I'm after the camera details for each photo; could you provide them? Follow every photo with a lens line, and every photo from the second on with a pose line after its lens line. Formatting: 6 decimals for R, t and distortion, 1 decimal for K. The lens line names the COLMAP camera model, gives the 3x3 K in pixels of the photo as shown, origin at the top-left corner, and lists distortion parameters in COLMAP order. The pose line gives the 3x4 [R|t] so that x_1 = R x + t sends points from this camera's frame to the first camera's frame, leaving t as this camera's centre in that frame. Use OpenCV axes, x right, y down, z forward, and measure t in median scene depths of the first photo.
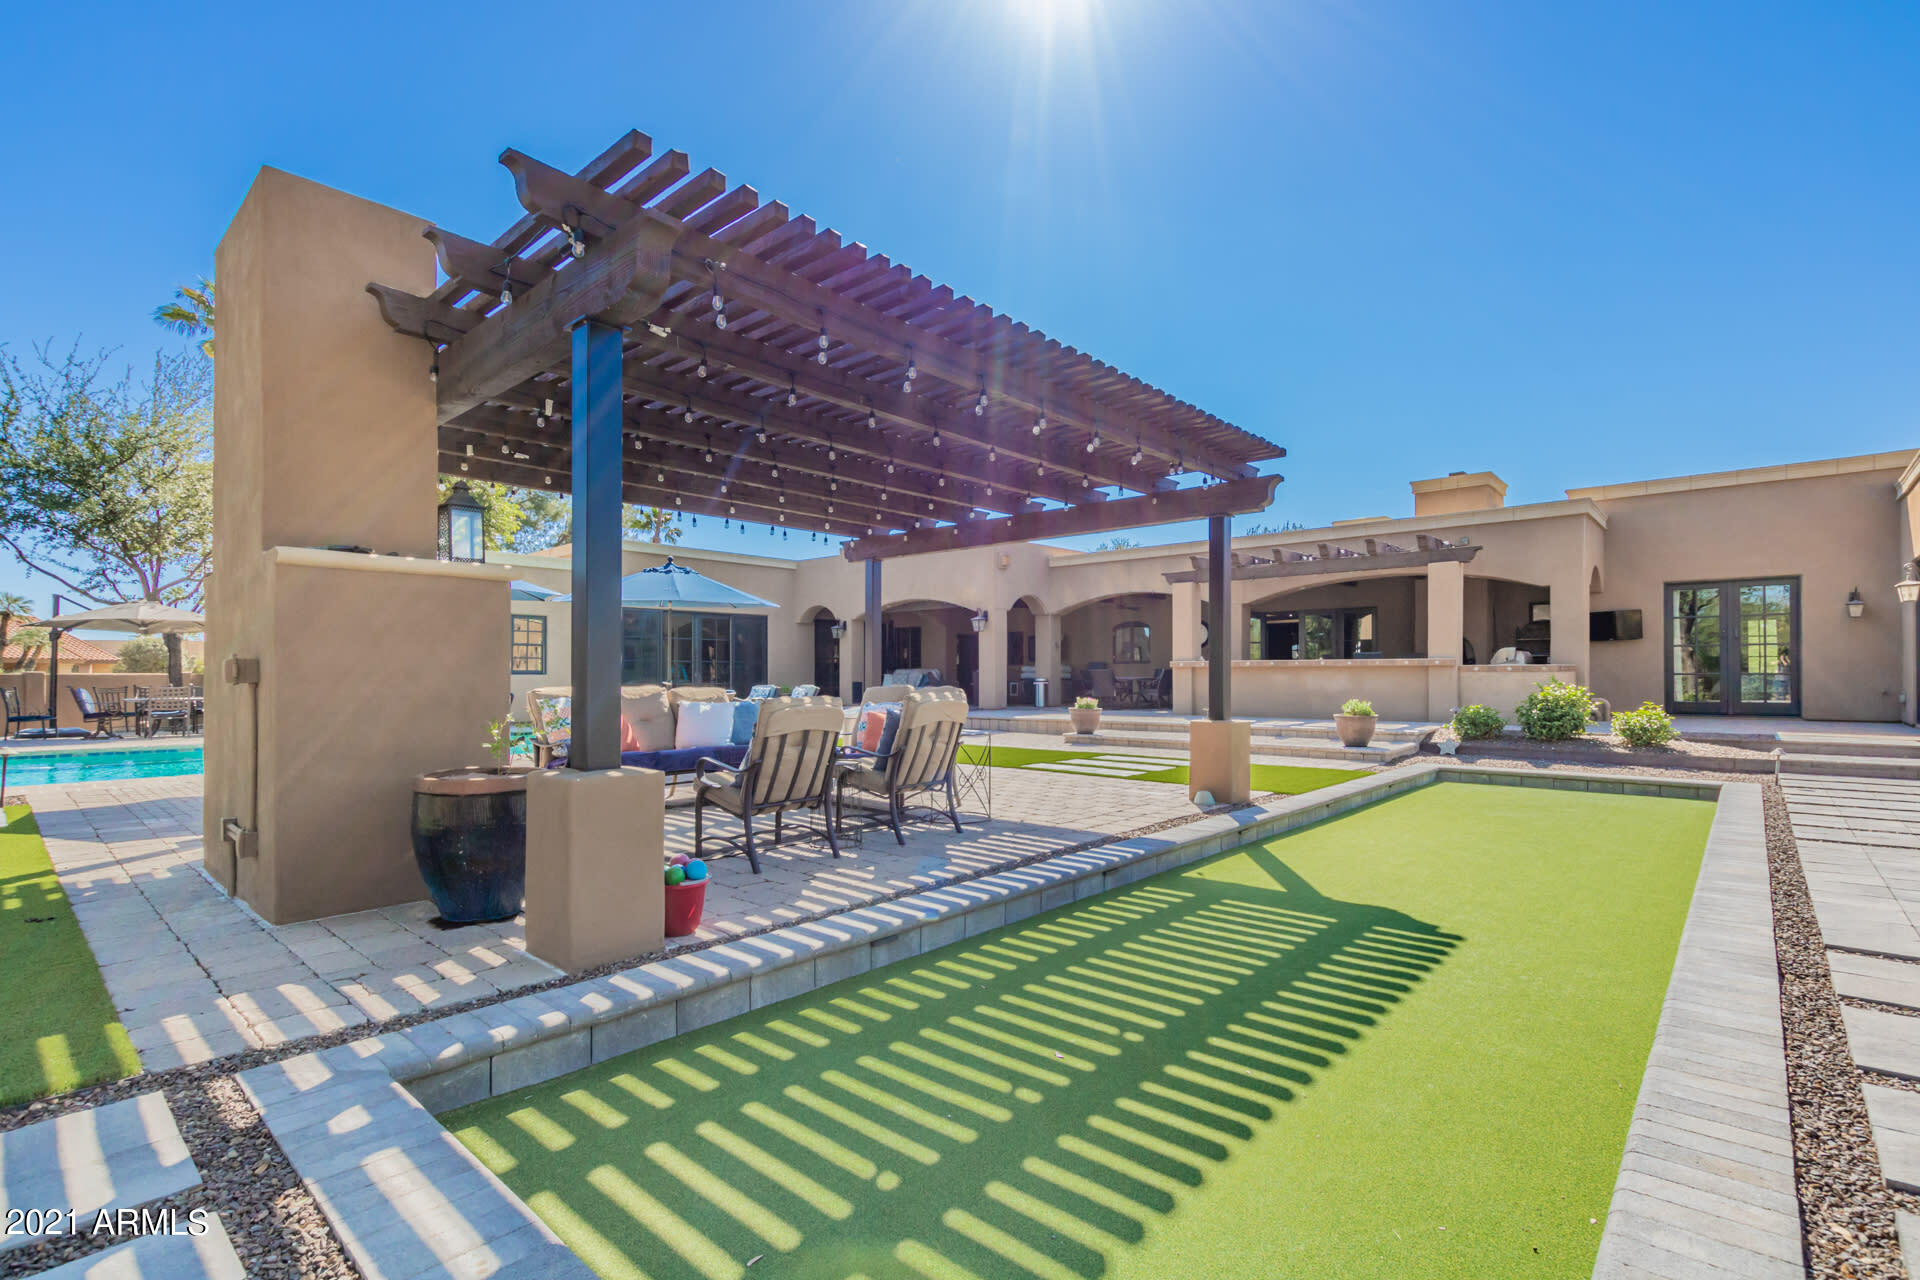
lens RADIAL K [[877.5, 0, 958.4], [0, 877.5, 652.6], [0, 0, 1]] dist [0.001066, 0.000339]
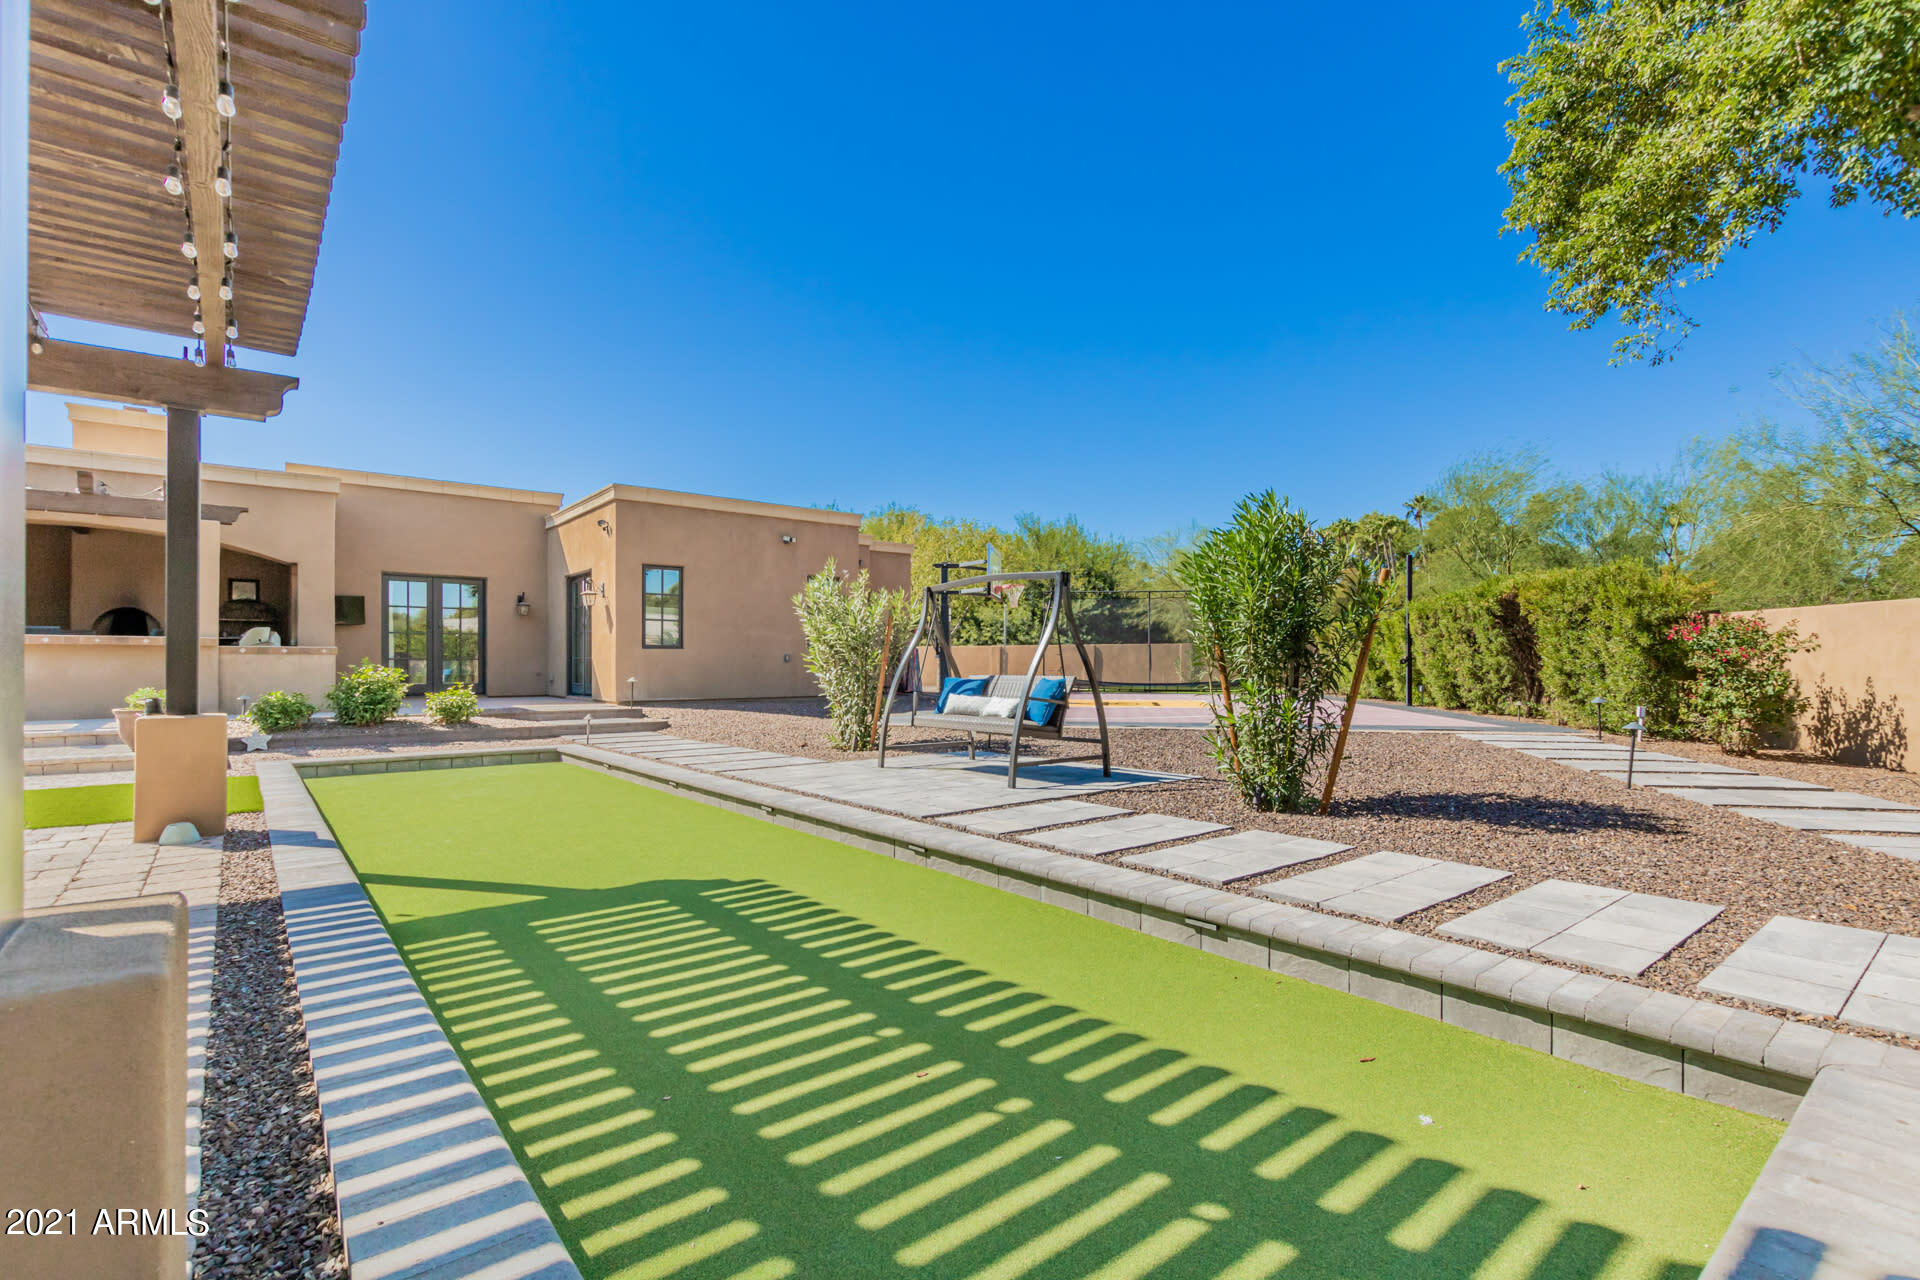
lens RADIAL K [[877.5, 0, 958.4], [0, 877.5, 652.6], [0, 0, 1]] dist [0.001066, 0.000339]
pose [[0.160270, 0.012505, 0.986994, -0.182312], [-0.023195, 0.999691, -0.008900, 0.014804], [-0.986801, -0.021467, 0.160511, 0.212308]]
